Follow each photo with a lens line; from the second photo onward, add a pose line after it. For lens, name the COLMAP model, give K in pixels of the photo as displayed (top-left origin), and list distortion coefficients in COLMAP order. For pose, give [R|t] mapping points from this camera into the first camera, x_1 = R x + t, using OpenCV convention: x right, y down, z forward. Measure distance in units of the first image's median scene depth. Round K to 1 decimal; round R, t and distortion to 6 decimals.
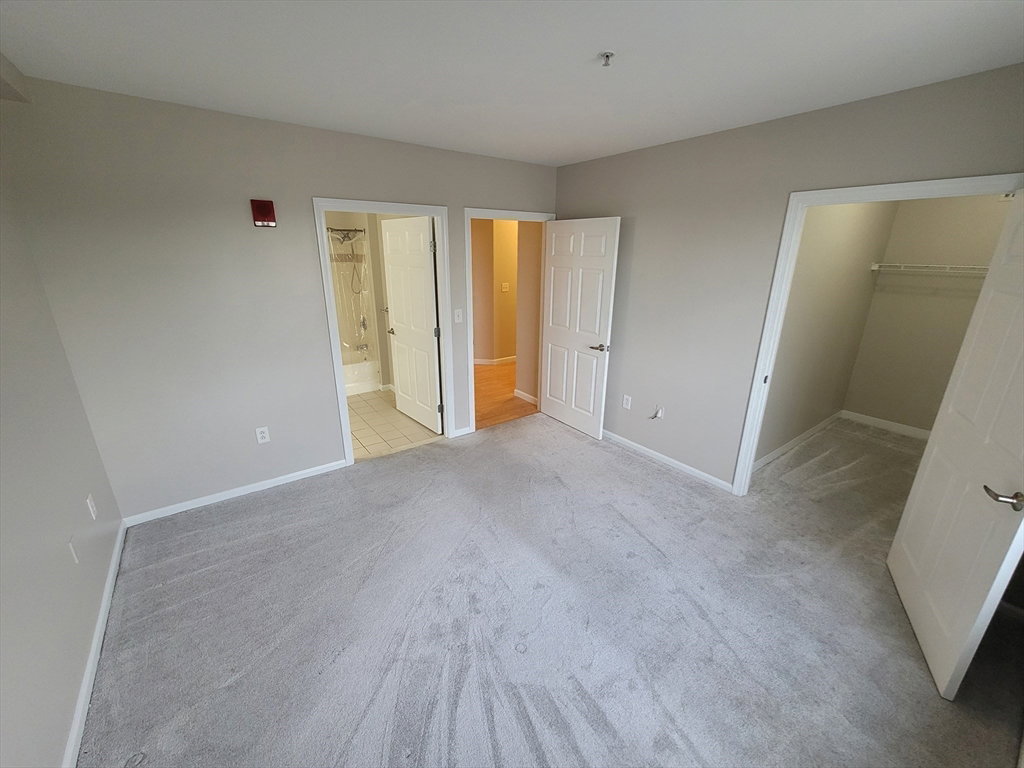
lens RADIAL K [[415.2, 0, 512.0], [0, 415.2, 384.0], [0, 0, 1]] dist [0.000195, 0.000000]
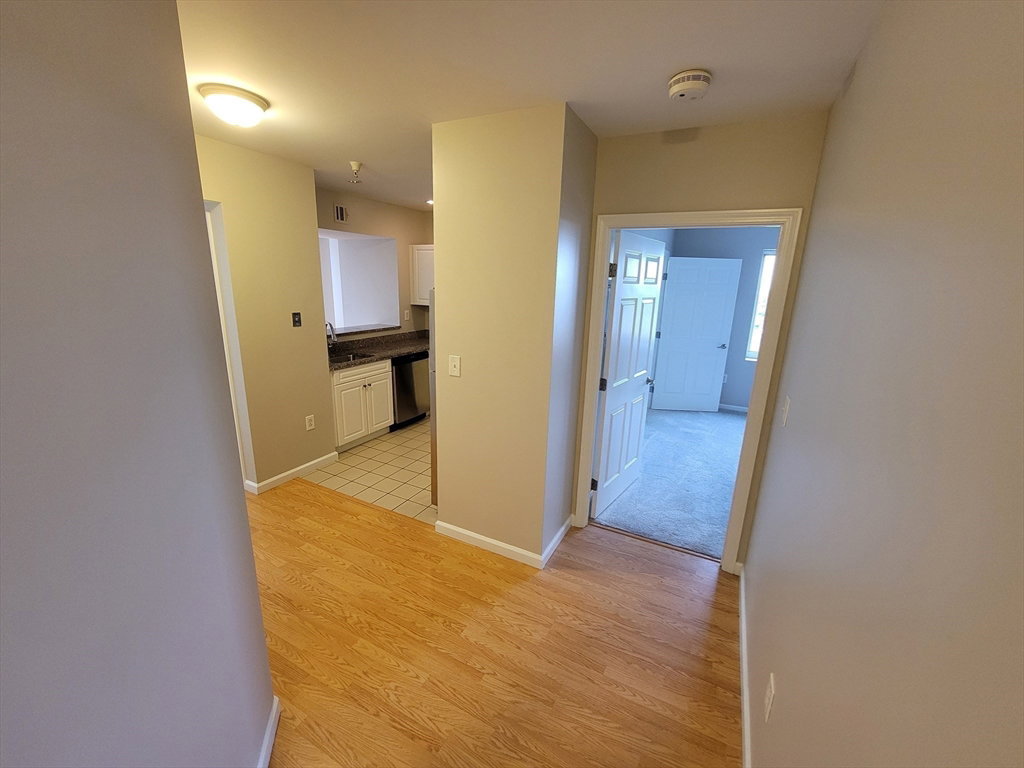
lens RADIAL K [[415.2, 0, 512.0], [0, 415.2, 384.0], [0, 0, 1]] dist [0.000195, 0.000000]
pose [[-0.435377, -0.236678, 0.868580, -0.670284], [0.247517, 0.896168, 0.368264, -0.676287], [-0.865553, 0.375322, -0.331589, 2.285042]]
